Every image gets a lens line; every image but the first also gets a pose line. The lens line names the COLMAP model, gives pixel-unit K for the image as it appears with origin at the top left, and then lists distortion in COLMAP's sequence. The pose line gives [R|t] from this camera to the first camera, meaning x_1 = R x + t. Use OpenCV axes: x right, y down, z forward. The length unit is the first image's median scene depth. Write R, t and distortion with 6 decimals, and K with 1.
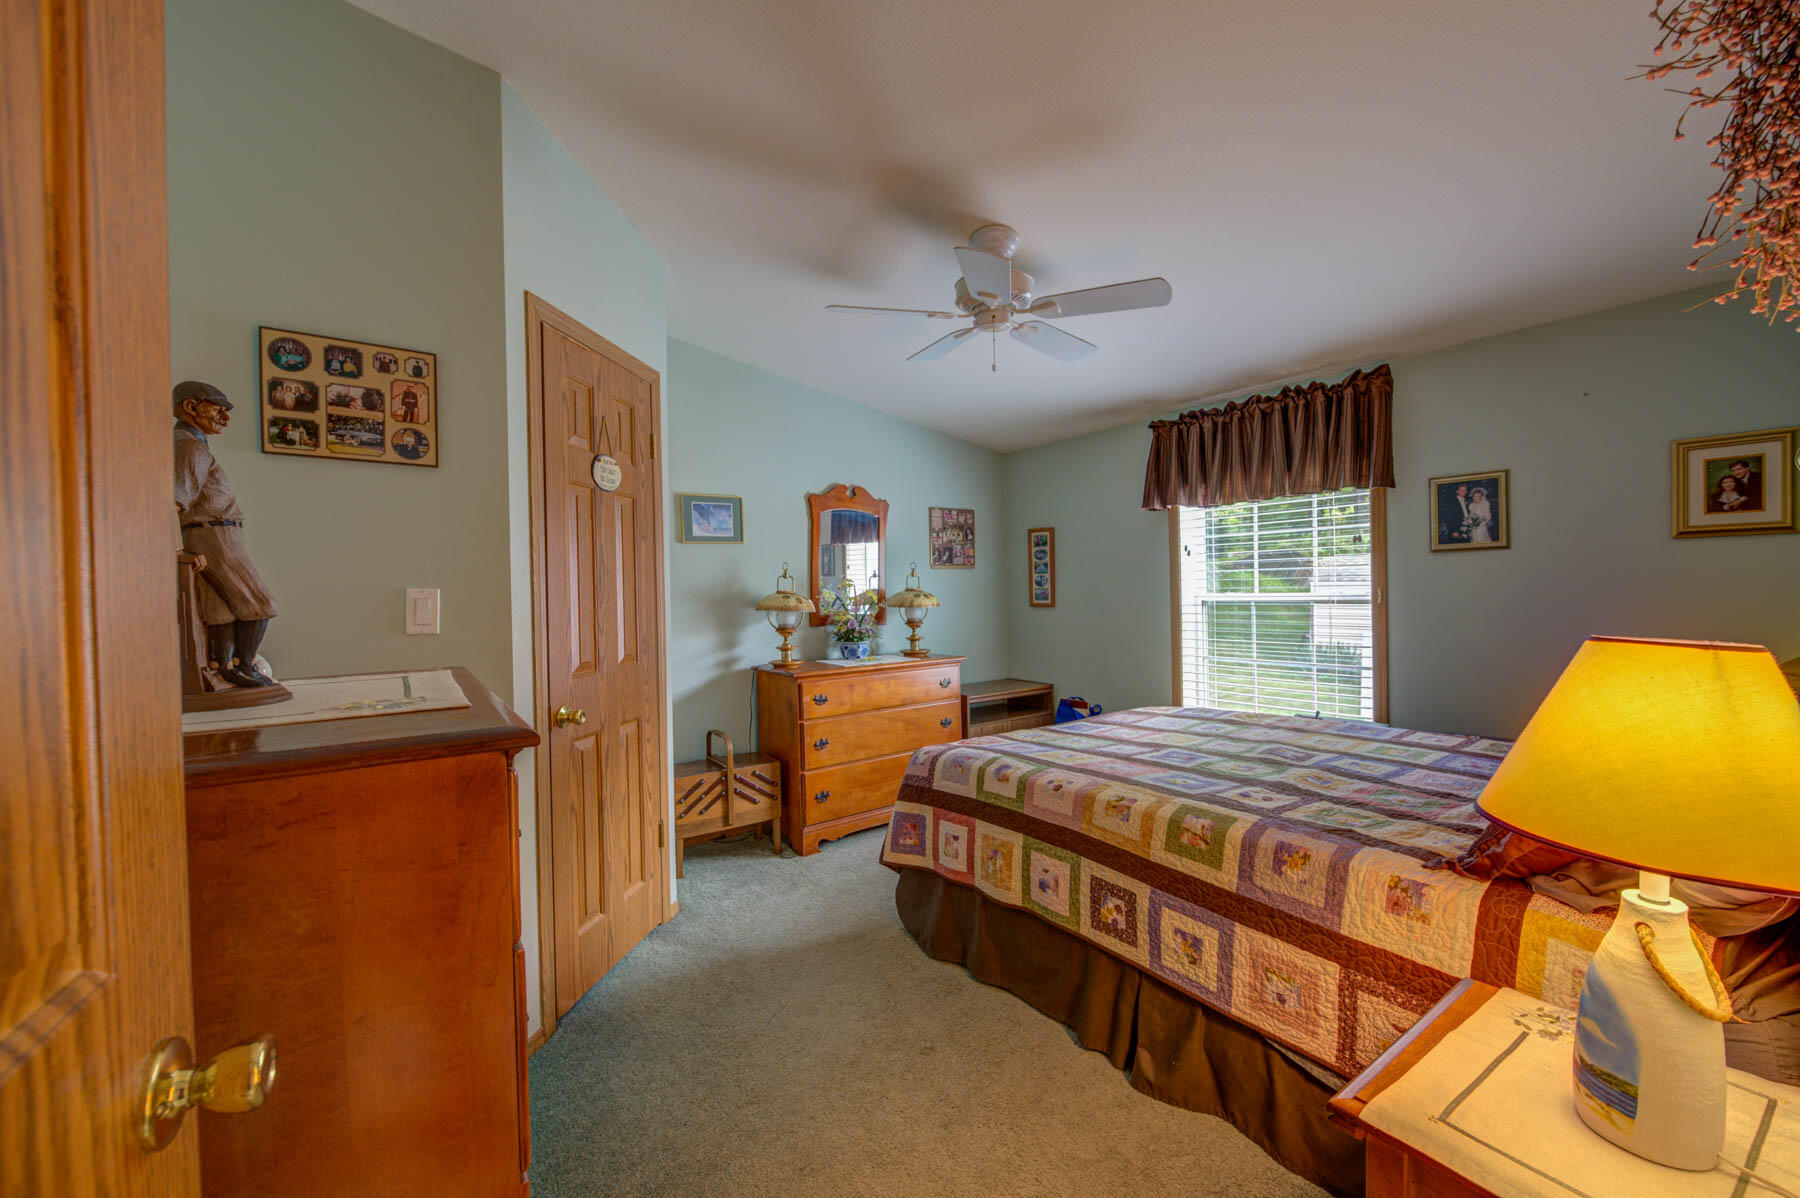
lens RADIAL K [[715.7, 0, 896.0], [0, 715.7, 596.7], [0, 0, 1]] dist [0.000023, -0.002336]
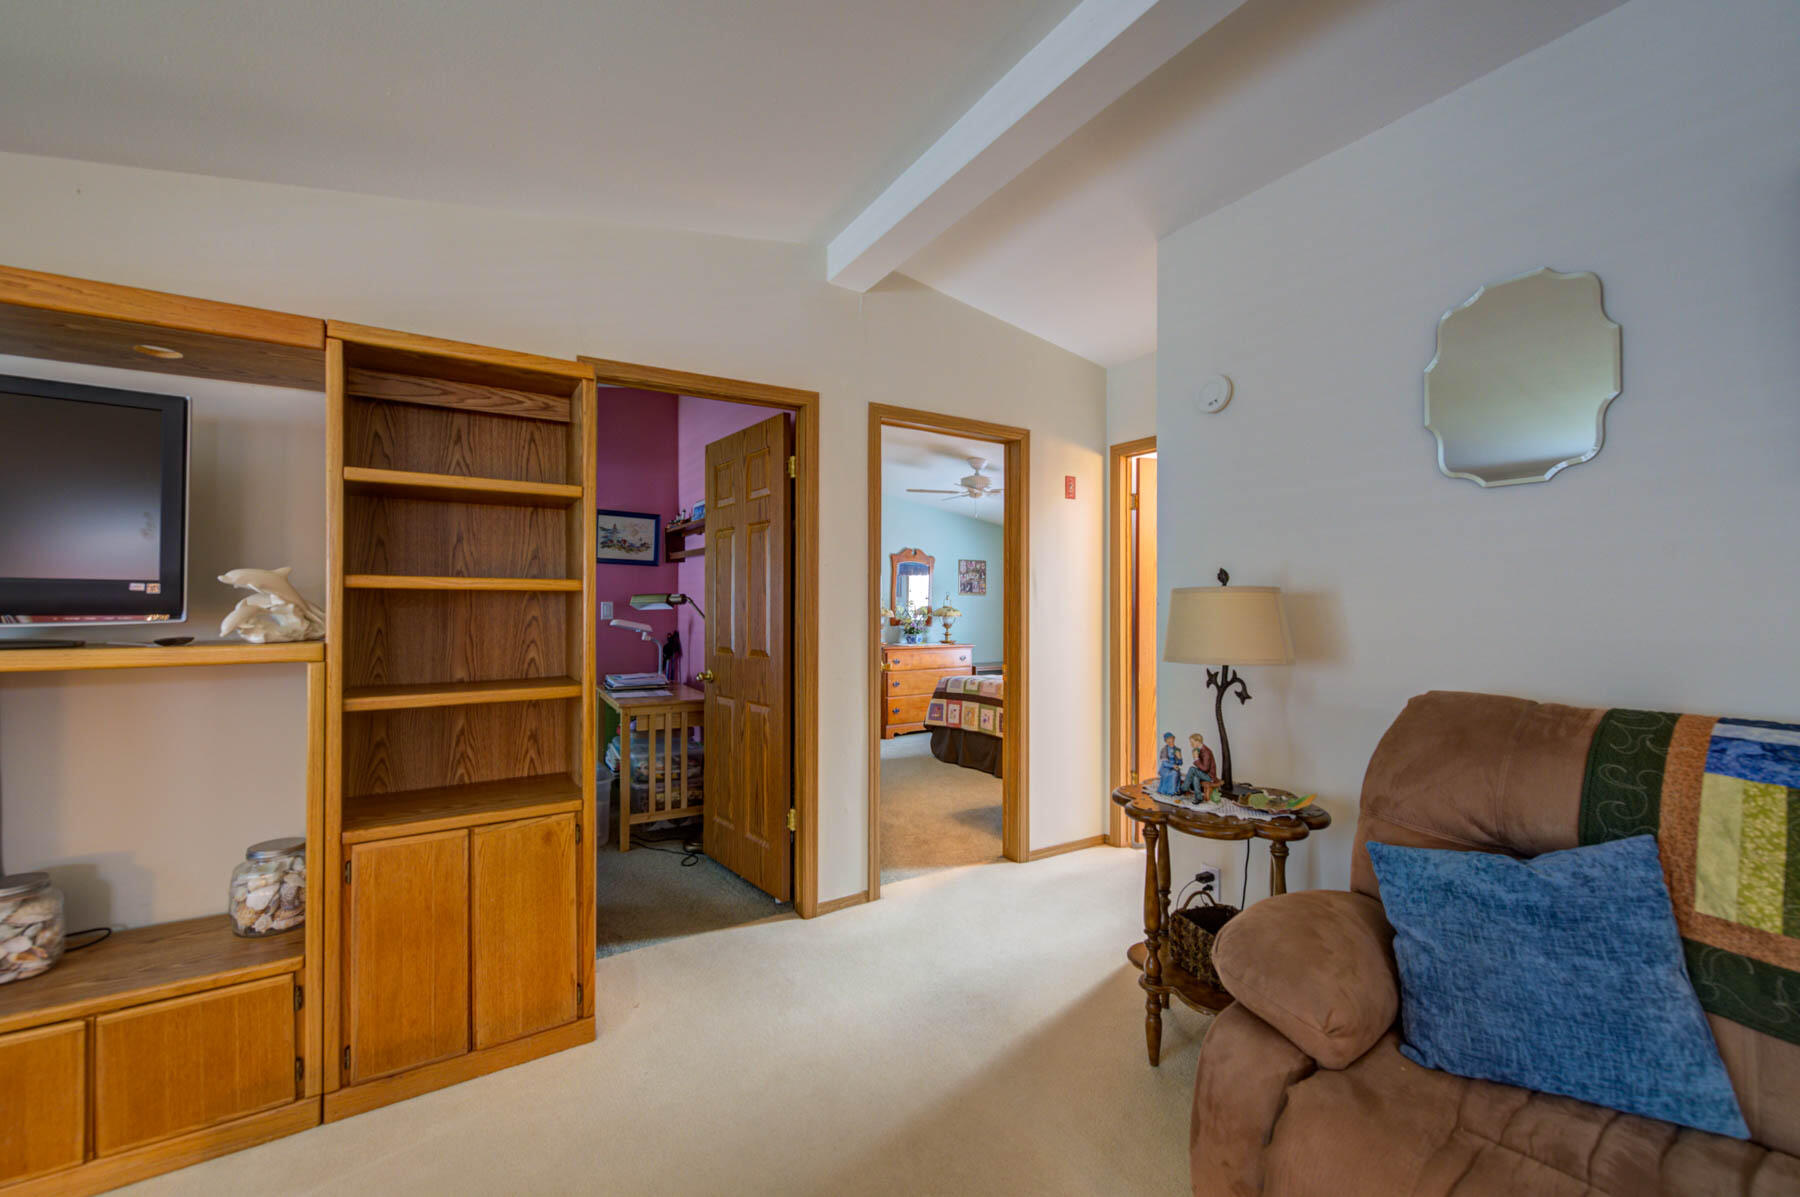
lens RADIAL K [[715.7, 0, 896.0], [0, 715.7, 596.2], [0, 0, 1]] dist [0.000023, -0.002336]
pose [[0.996453, 0.020775, -0.081549, 0.043486], [-0.022662, 0.999495, -0.022279, 0.006518], [0.081045, 0.024048, 0.996420, -0.835780]]
